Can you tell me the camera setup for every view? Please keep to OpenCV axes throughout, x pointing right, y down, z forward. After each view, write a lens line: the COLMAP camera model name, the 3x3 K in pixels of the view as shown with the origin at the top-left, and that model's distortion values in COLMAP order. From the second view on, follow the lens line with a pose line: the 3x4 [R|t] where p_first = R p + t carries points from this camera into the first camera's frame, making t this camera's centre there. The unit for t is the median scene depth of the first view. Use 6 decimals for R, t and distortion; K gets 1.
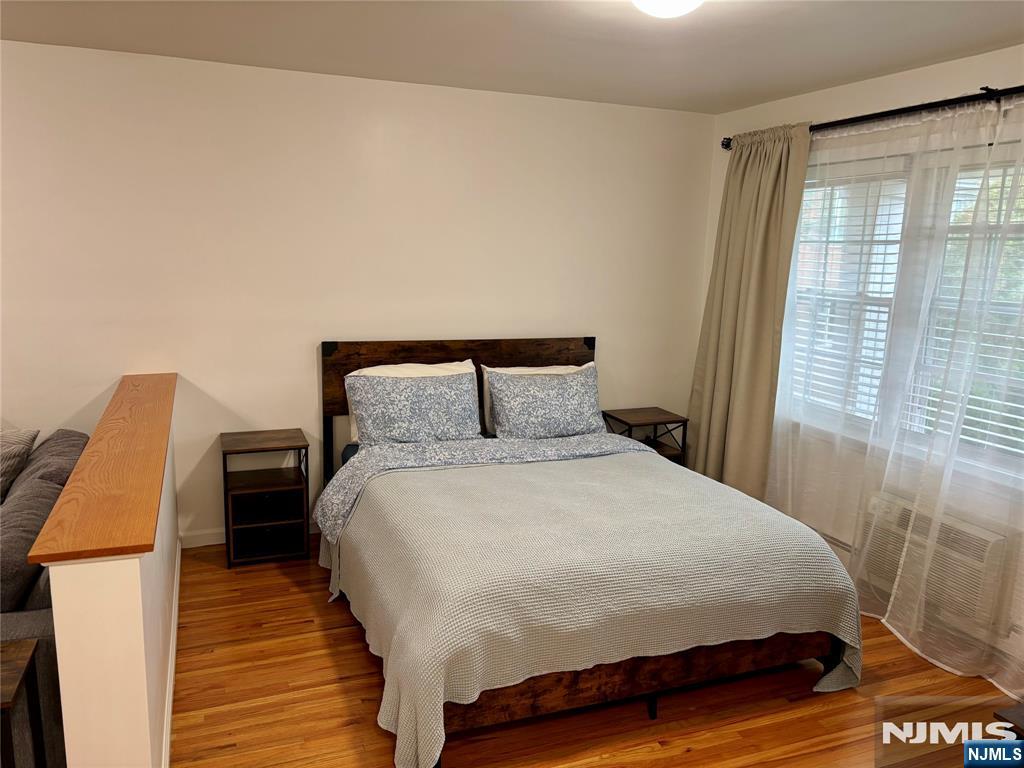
lens RADIAL K [[760.1, 0, 512.0], [0, 760.1, 384.0], [0, 0, 1]] dist [0.054534, -0.077516]
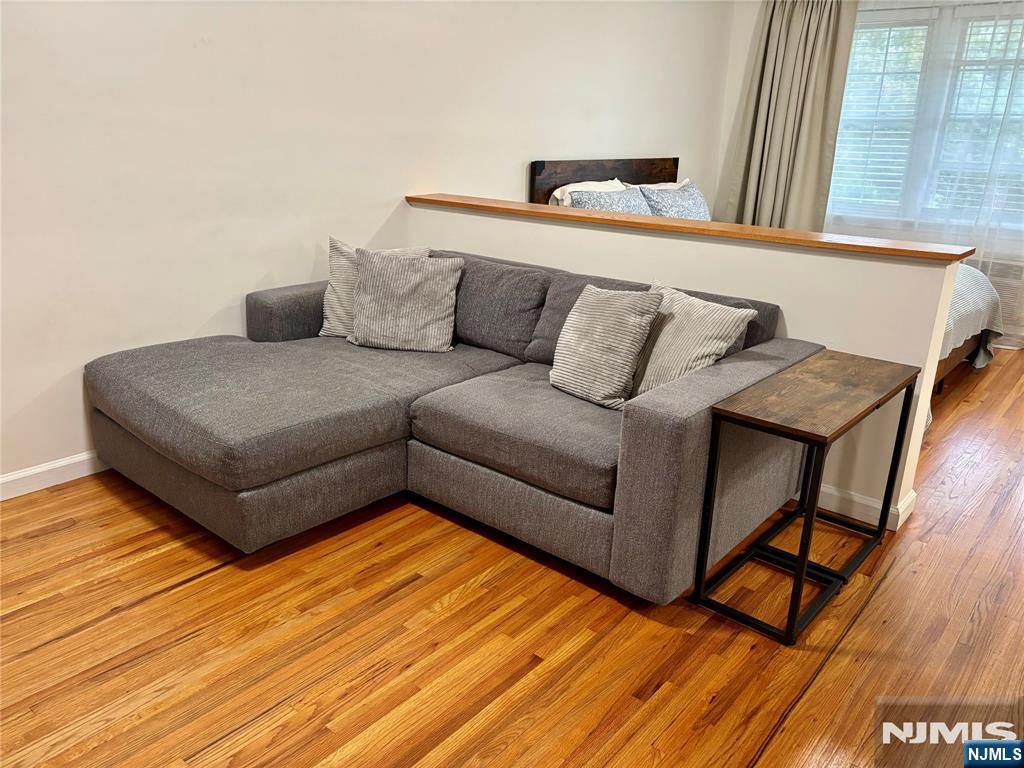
lens RADIAL K [[760.1, 0, 512.0], [0, 760.1, 384.0], [0, 0, 1]] dist [0.054534, -0.077516]
pose [[0.882375, -0.153409, 0.444836, -0.916091], [0.082707, 0.981208, 0.174329, 0.070295], [-0.463220, -0.117033, 0.878482, 0.058528]]
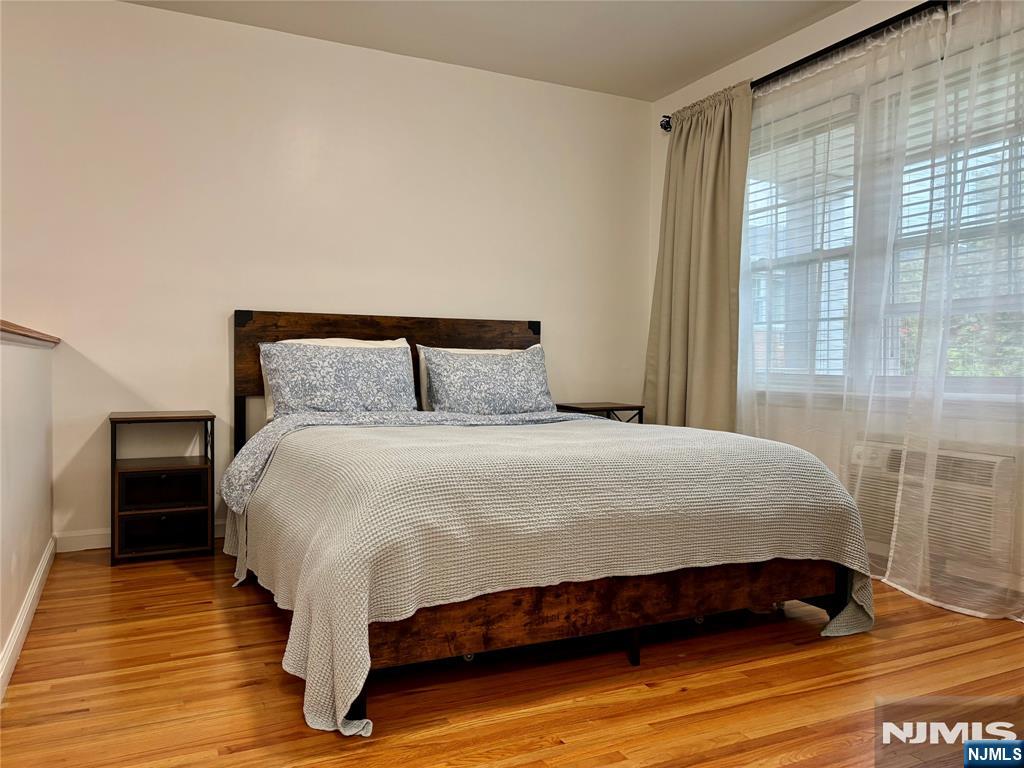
lens RADIAL K [[764.6, 0, 507.6], [0, 764.6, 379.2], [0, 0, 1]] dist [0.054825, -0.077878]
pose [[0.996926, -0.024959, 0.074267, -0.001406], [0.035652, 0.988592, -0.146337, 0.190063], [-0.069768, 0.148535, 0.986443, 0.127342]]
